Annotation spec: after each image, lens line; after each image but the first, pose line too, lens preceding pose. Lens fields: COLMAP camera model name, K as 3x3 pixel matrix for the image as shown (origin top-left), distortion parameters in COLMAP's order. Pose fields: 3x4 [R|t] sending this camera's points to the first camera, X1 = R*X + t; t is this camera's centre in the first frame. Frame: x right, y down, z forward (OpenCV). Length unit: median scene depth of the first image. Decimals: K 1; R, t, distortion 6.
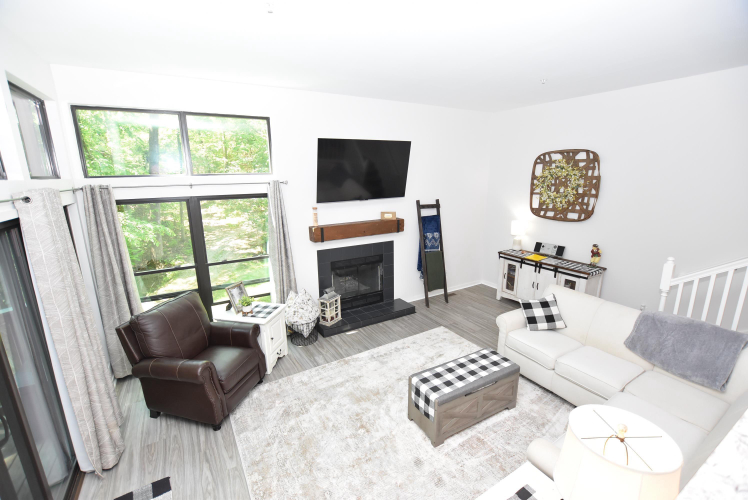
lens RADIAL K [[330.7, 0, 372.9], [0, 330.7, 250.4], [0, 0, 1]] dist [-0.024532, 0.002648]
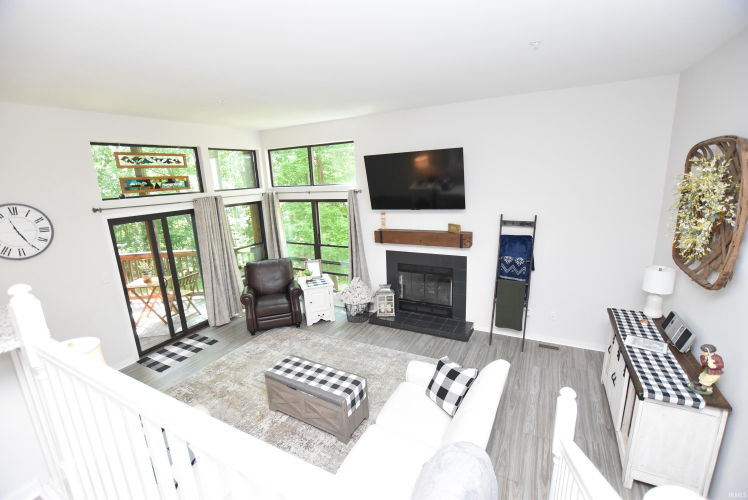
lens RADIAL K [[330.7, 0, 372.8], [0, 330.7, 252.6], [0, 0, 1]] dist [-0.024532, 0.002648]
pose [[0.518866, 0.185847, -0.834409, 0.750124], [-0.157074, 0.980190, 0.120642, -0.120283], [0.840301, 0.068467, 0.537780, 0.335169]]
